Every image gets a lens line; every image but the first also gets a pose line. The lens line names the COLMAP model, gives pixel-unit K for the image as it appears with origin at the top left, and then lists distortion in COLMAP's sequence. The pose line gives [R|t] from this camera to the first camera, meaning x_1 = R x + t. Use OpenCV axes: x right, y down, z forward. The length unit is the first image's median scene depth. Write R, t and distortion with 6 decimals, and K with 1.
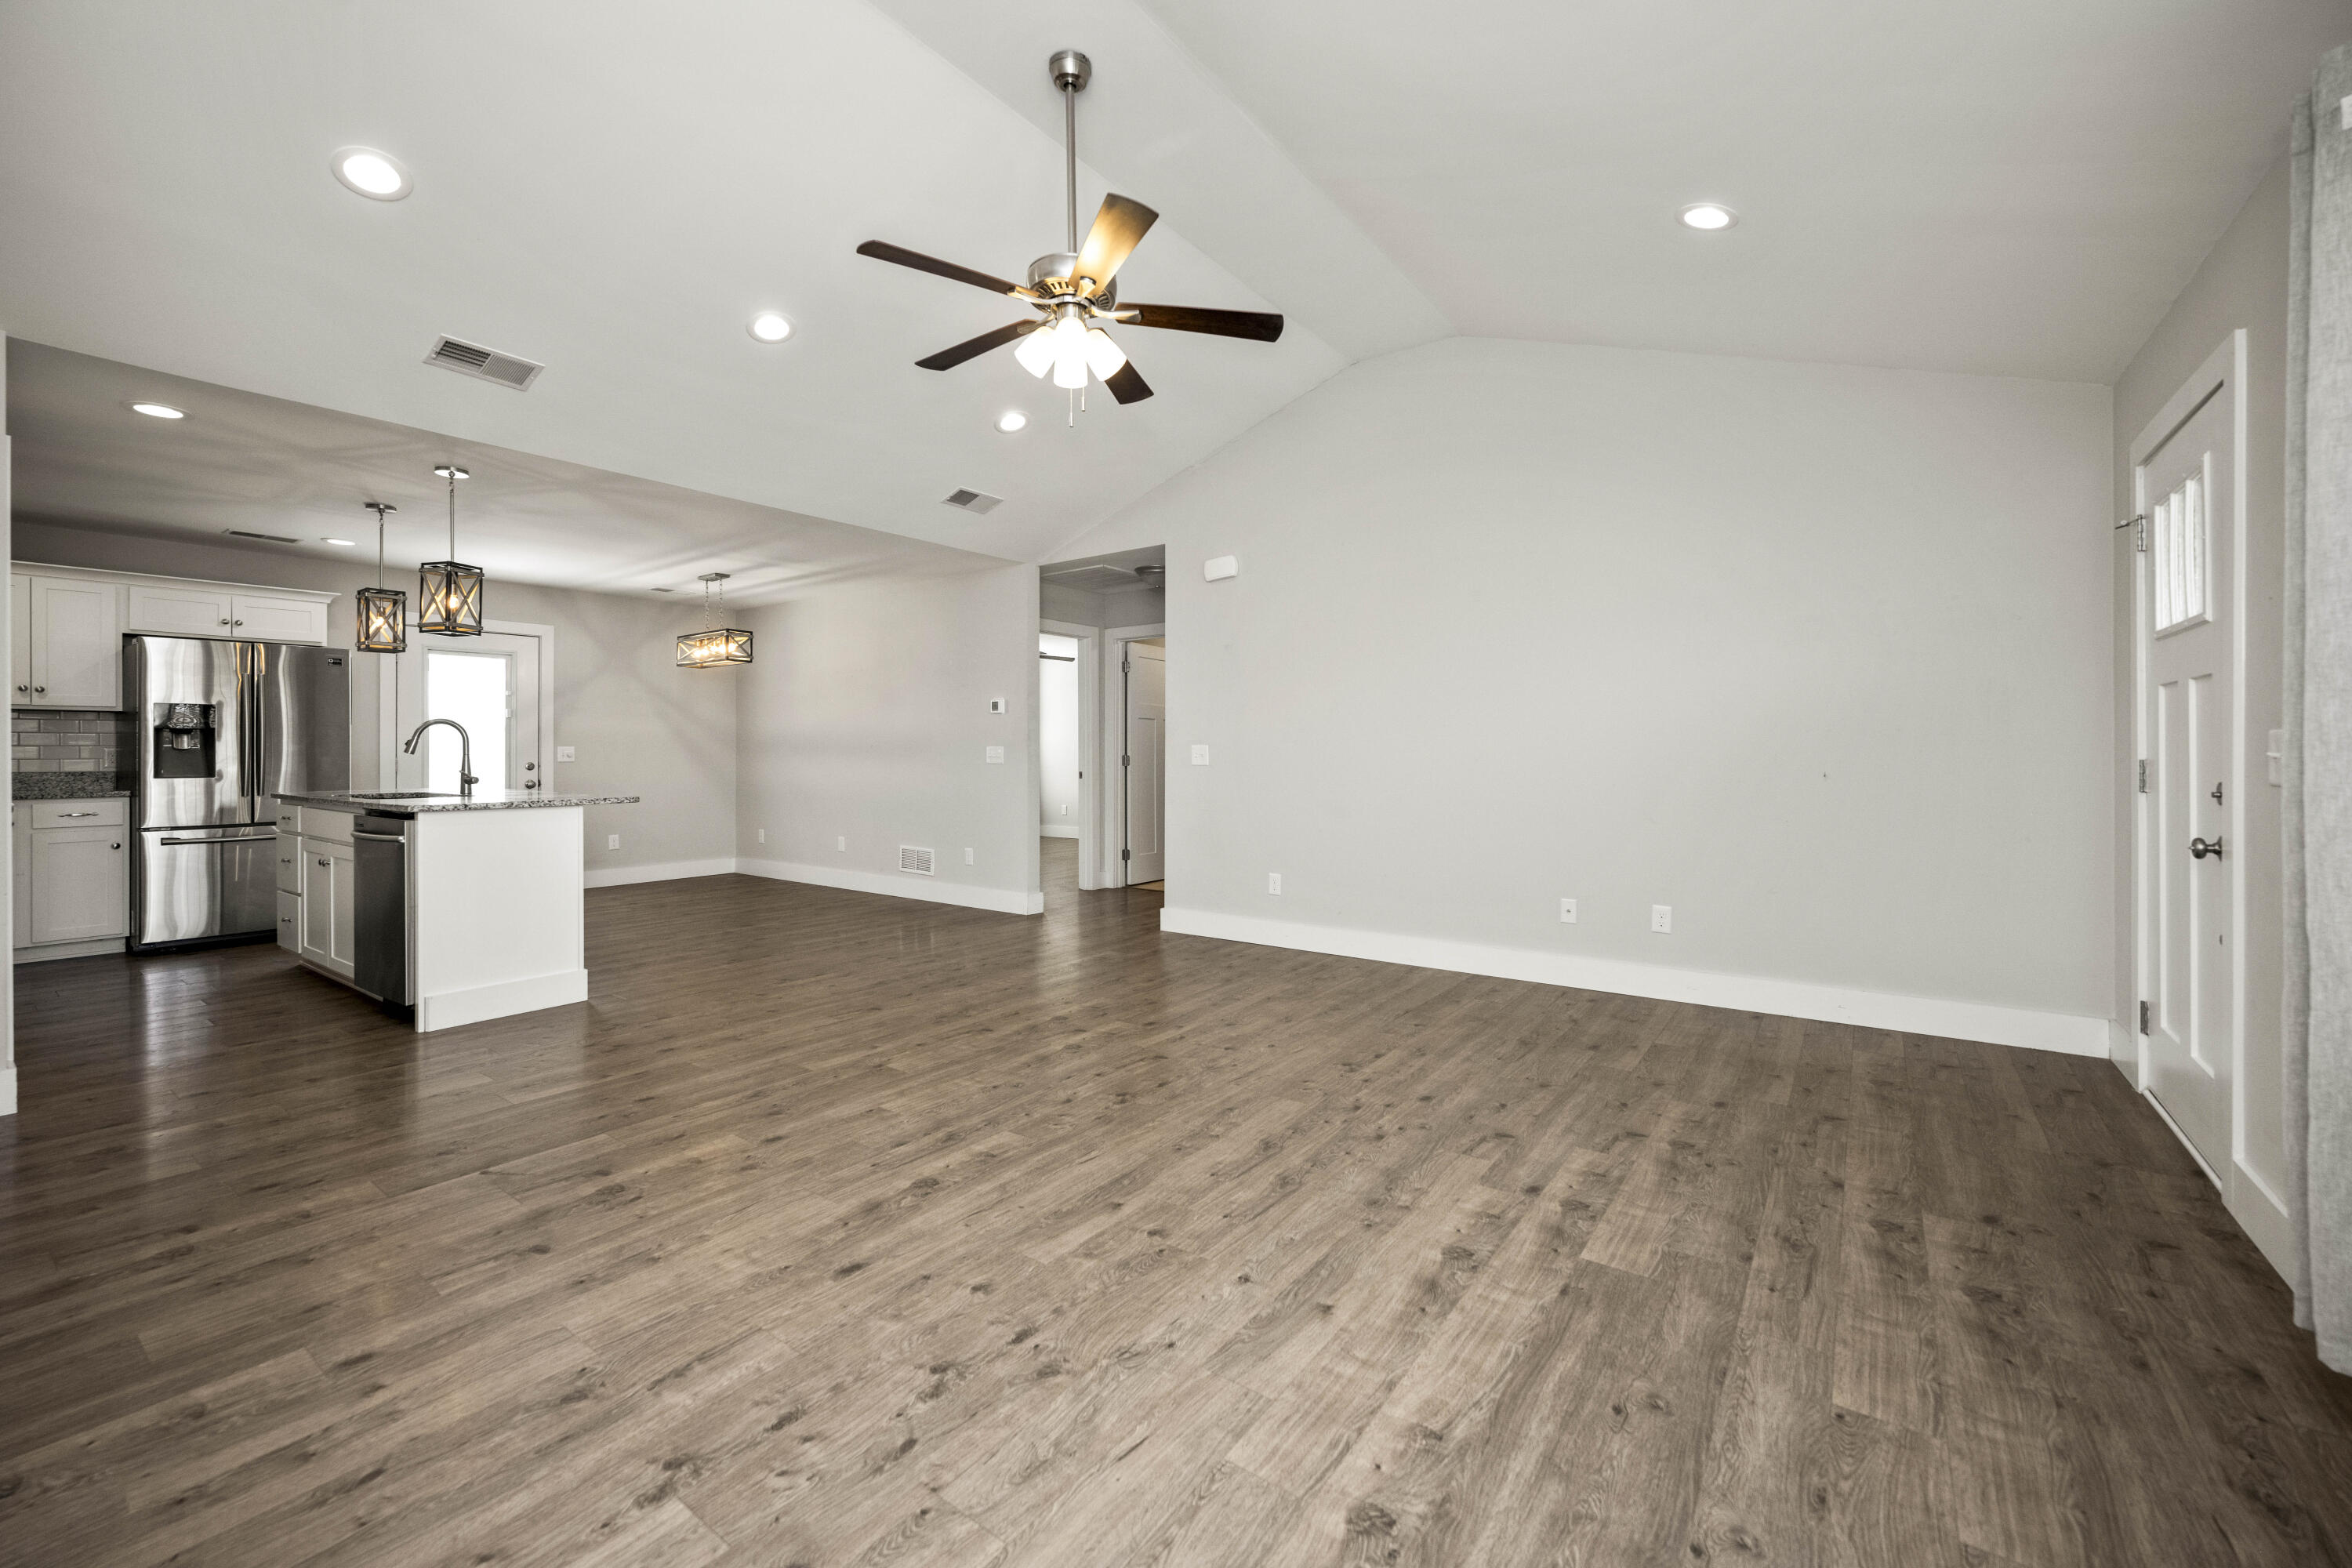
lens RADIAL K [[951.0, 0, 1165.7], [0, 951.0, 746.7], [0, 0, 1]] dist [-0.001745, 0.000318]
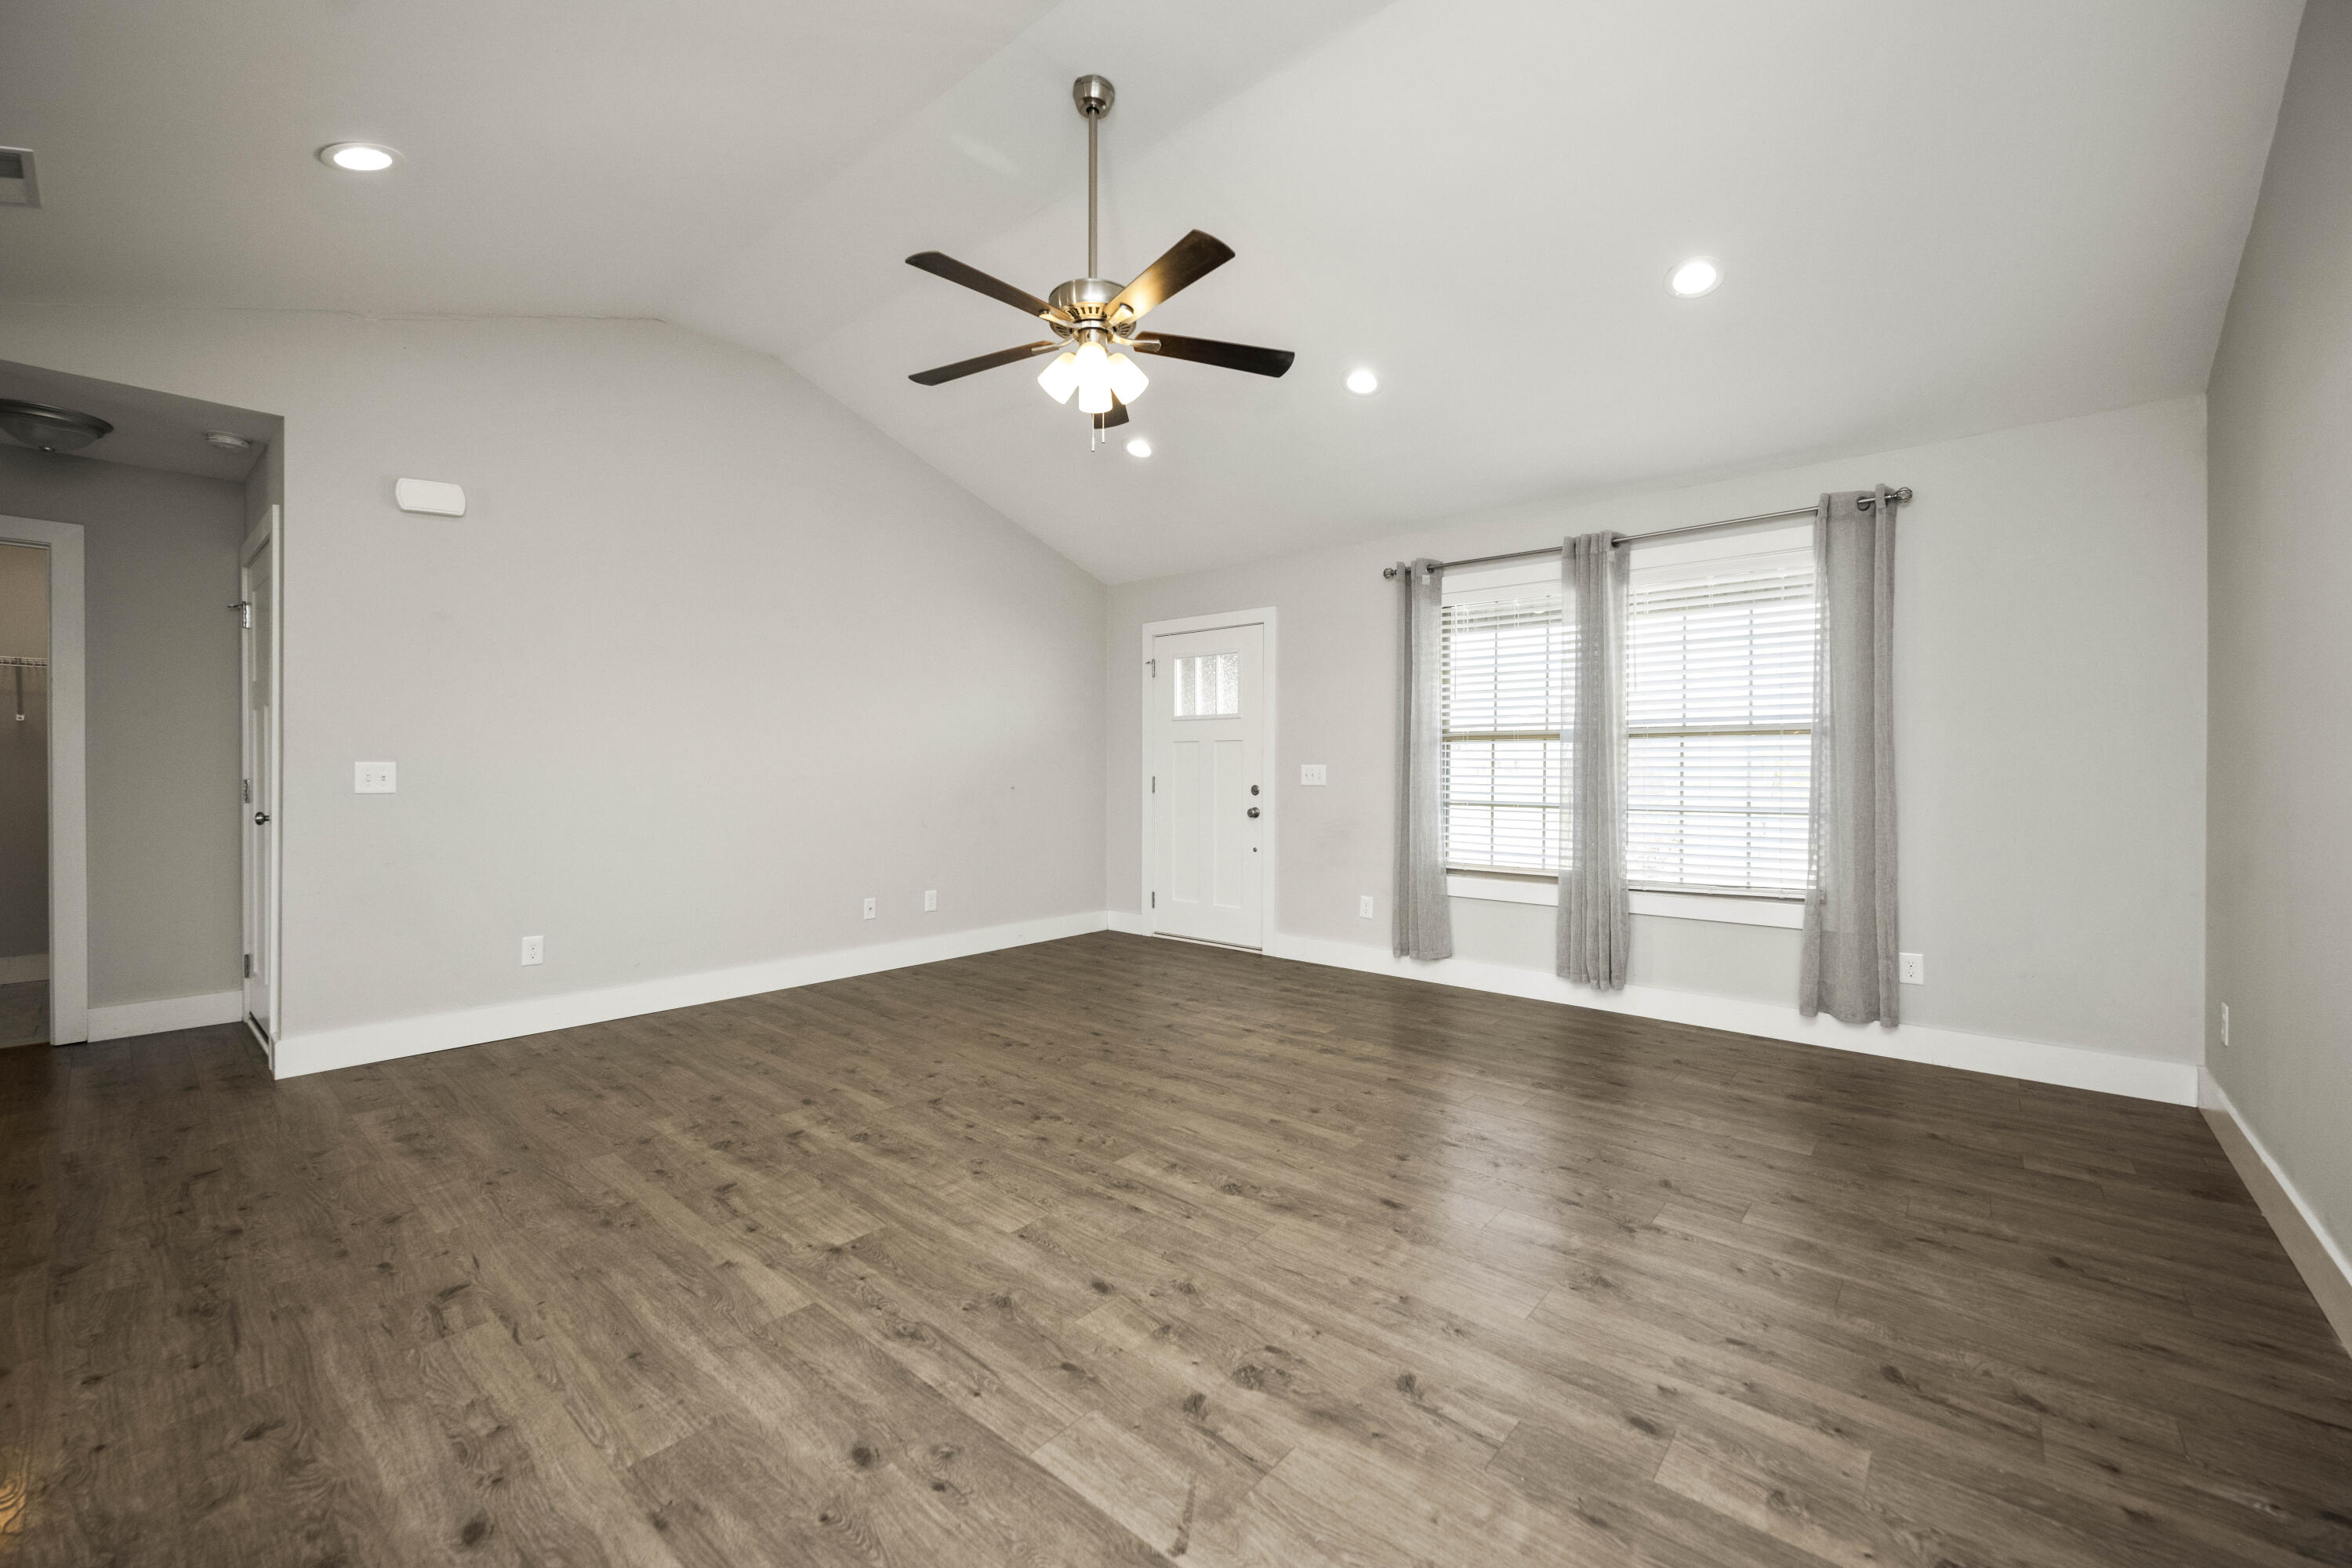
lens RADIAL K [[943.1, 0, 1167.7], [0, 943.1, 776.0], [0, 0, 1]] dist [-0.000401, -0.000223]
pose [[0.083190, -0.005014, 0.996521, -1.109319], [-0.006597, 0.999963, 0.005582, 0.000920], [-0.996512, -0.007039, 0.083153, 0.852297]]
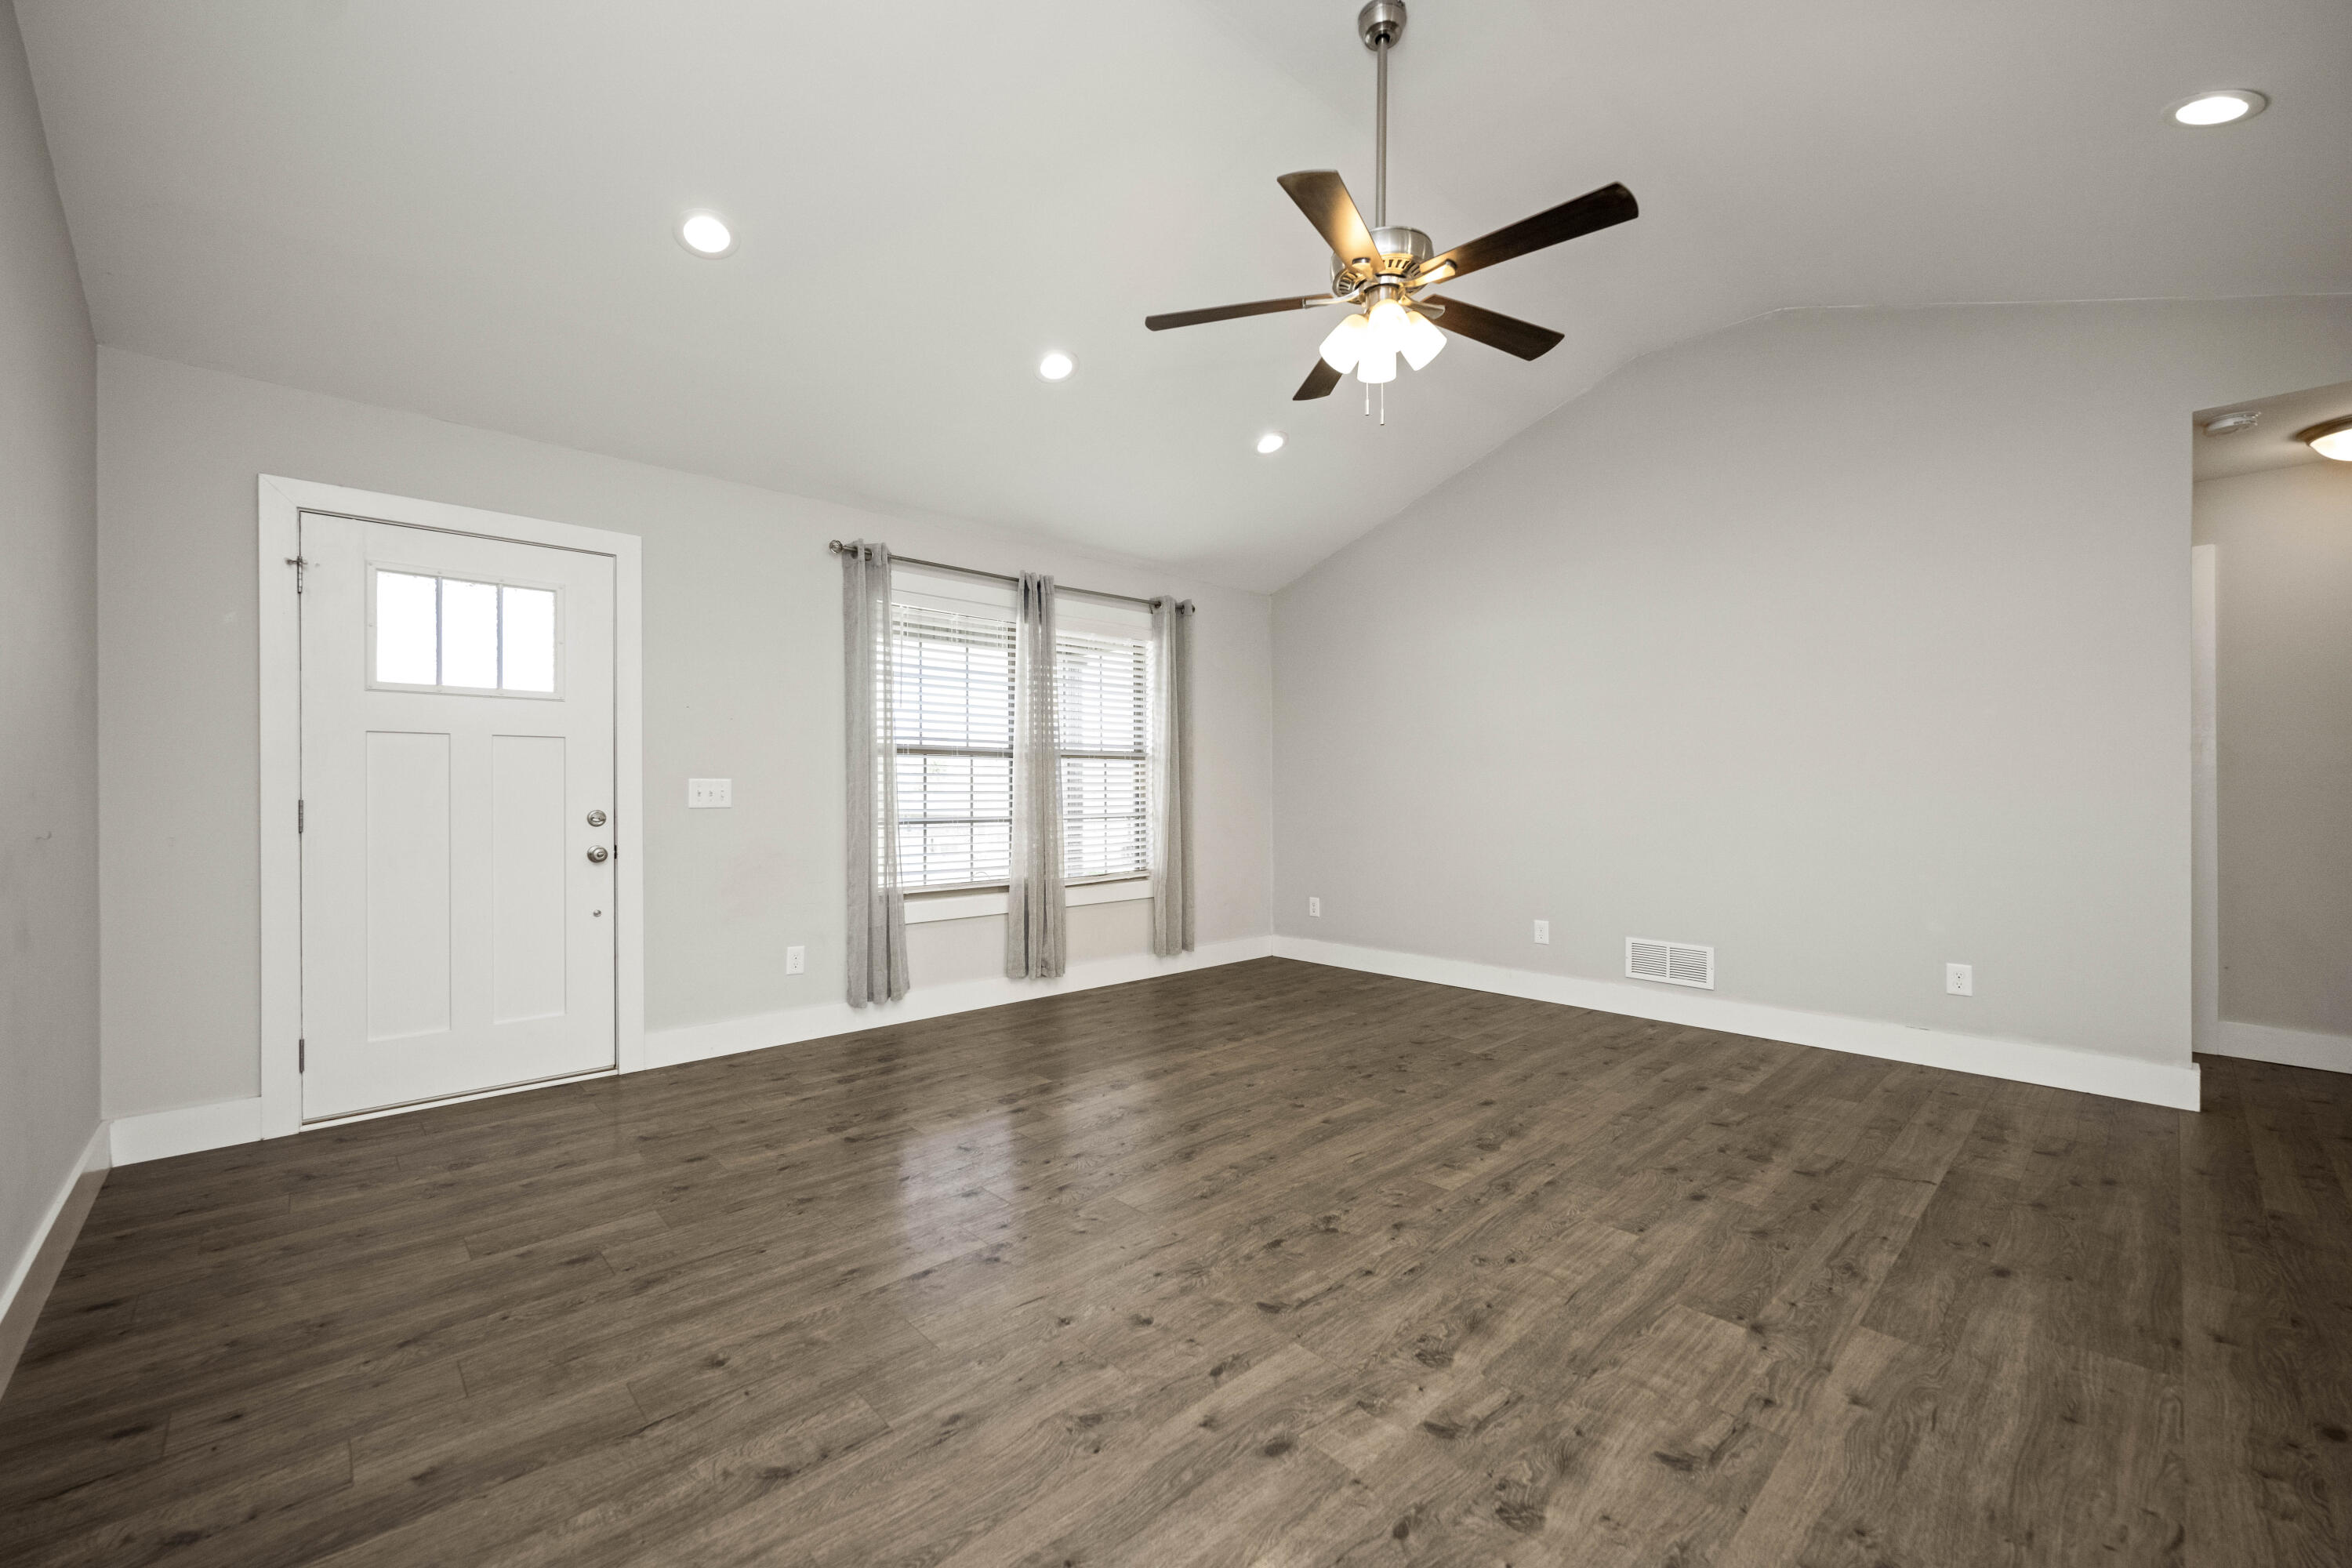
lens RADIAL K [[943.1, 0, 1167.7], [0, 943.1, 776.0], [0, 0, 1]] dist [-0.000401, -0.000223]
pose [[-0.983378, 0.005009, 0.181500, -0.062429], [0.002025, 0.999860, -0.016622, 0.007092], [-0.181558, -0.015978, -0.983251, 1.946711]]
